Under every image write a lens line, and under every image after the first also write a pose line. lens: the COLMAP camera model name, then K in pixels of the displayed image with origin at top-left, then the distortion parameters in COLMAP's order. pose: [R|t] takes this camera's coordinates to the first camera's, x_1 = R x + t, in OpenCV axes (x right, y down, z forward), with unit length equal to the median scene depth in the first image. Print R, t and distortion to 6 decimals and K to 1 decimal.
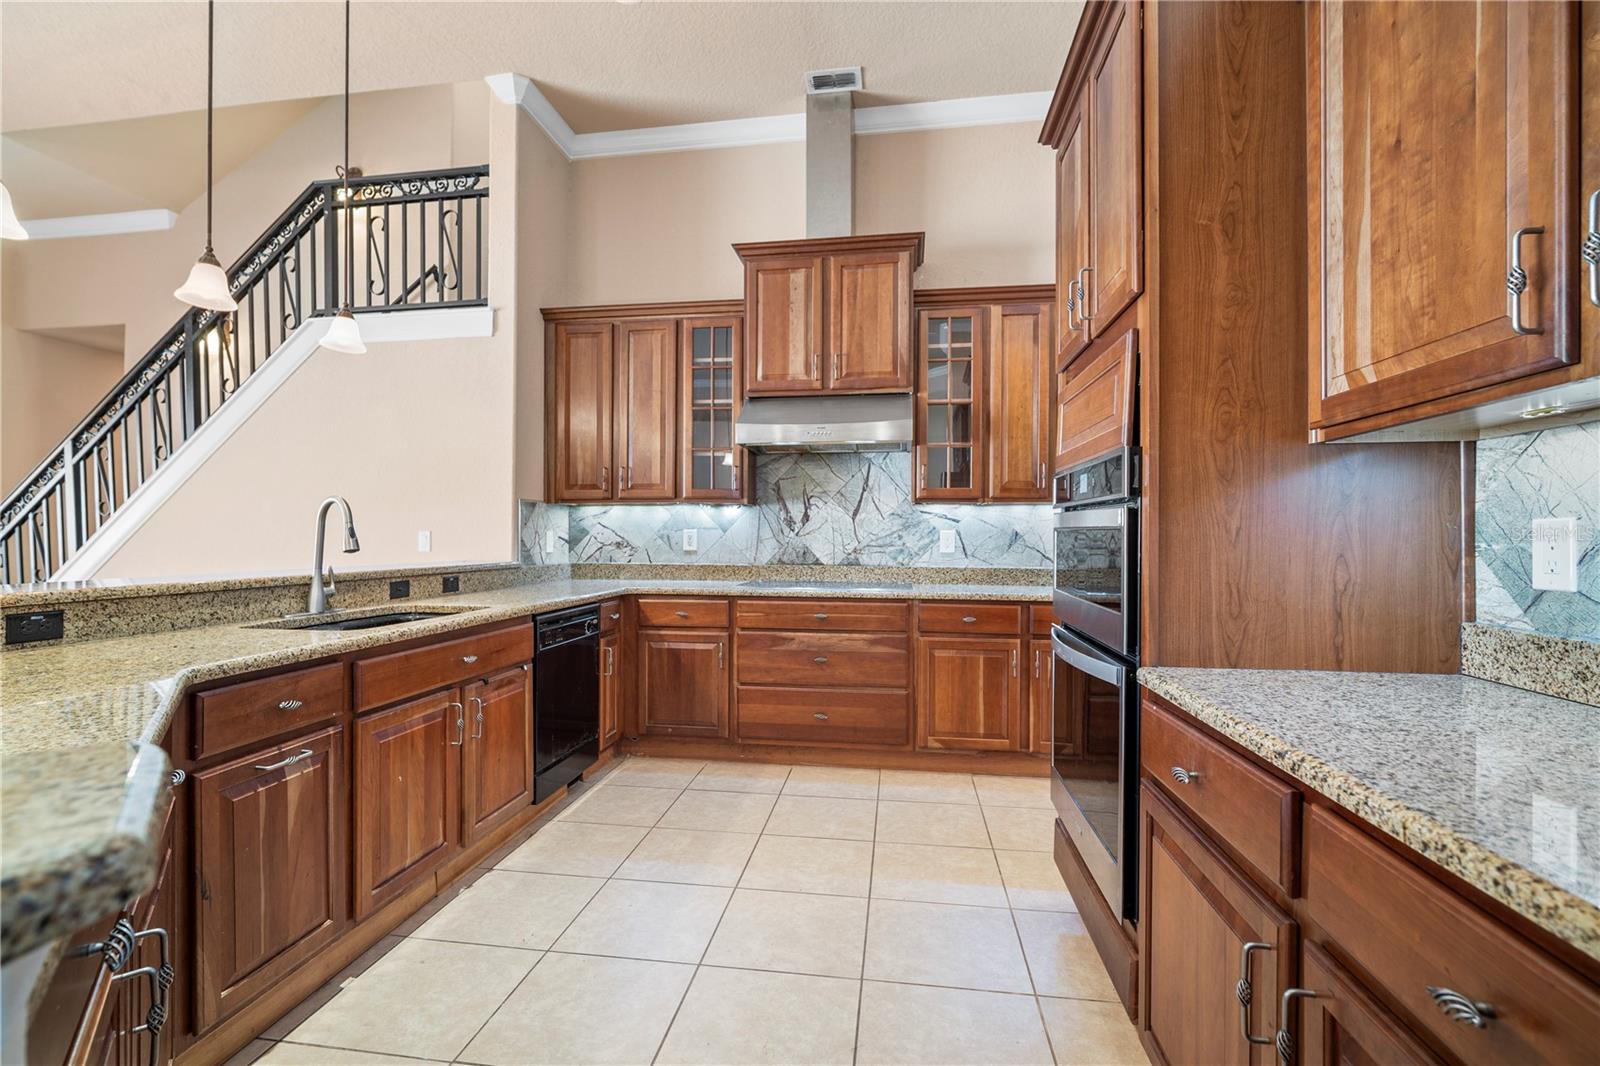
lens RADIAL K [[724.2, 0, 785.7], [0, 724.2, 537.6], [0, 0, 1]] dist [-0.013631, 0.001269]
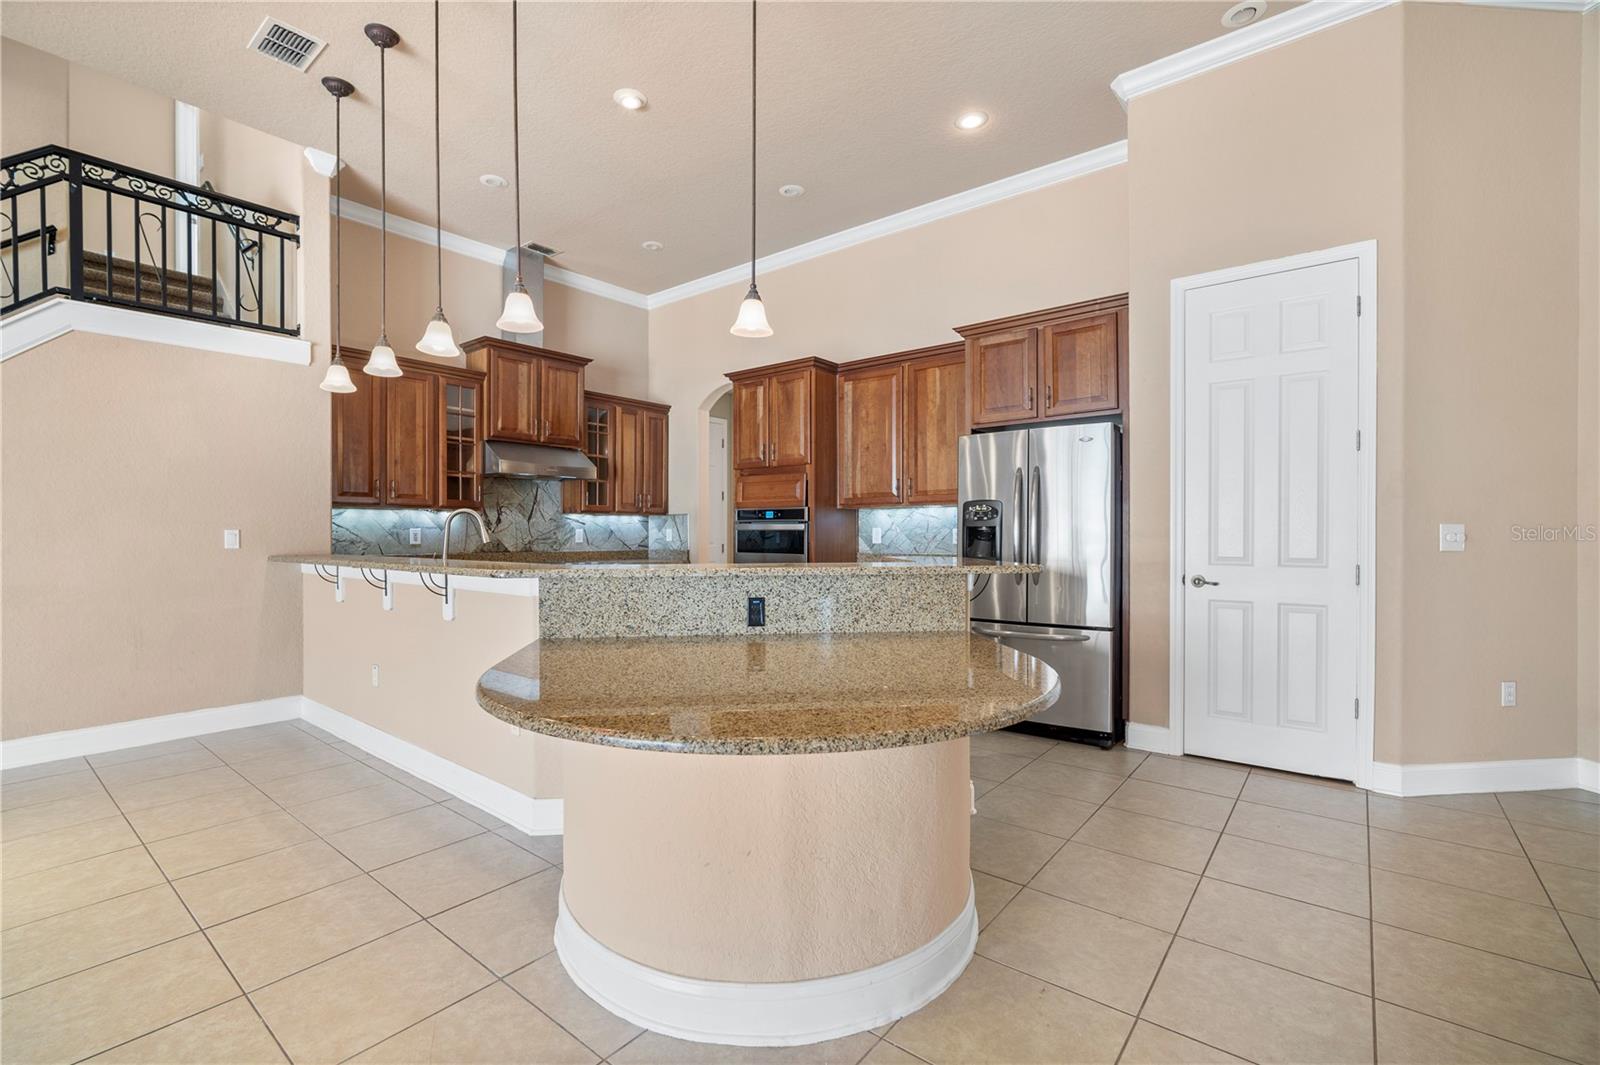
lens RADIAL K [[704.6, 0, 788.2], [0, 704.6, 536.9], [0, 0, 1]] dist [-0.014473, 0.004195]
pose [[0.504525, -0.008216, 0.863358, -0.980570], [0.005250, 0.999965, 0.006448, -0.000501], [-0.863381, 0.001279, 0.504551, -0.252592]]
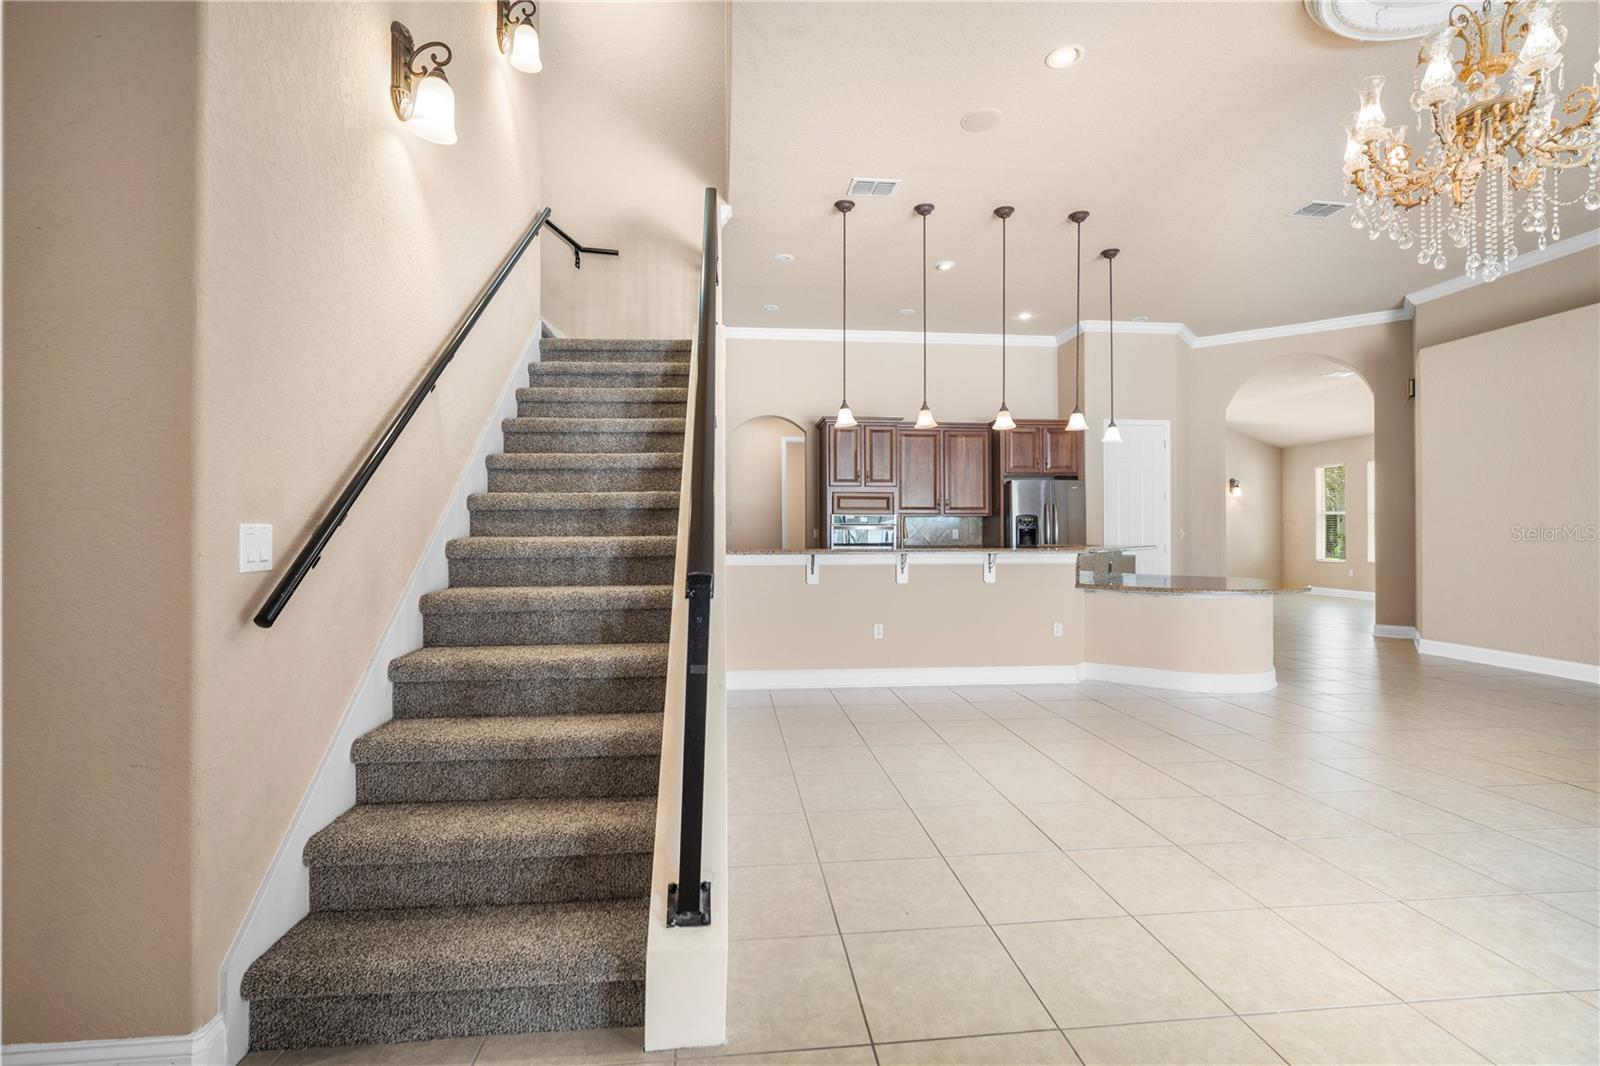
lens RADIAL K [[704.6, 0, 785.8], [0, 704.6, 527.2], [0, 0, 1]] dist [-0.014473, 0.004195]
pose [[-0.239164, 0.006571, 0.970957, -1.704559], [0.002598, 0.999978, -0.006128, -0.002202], [-0.970976, 0.001057, -0.239175, 1.175690]]
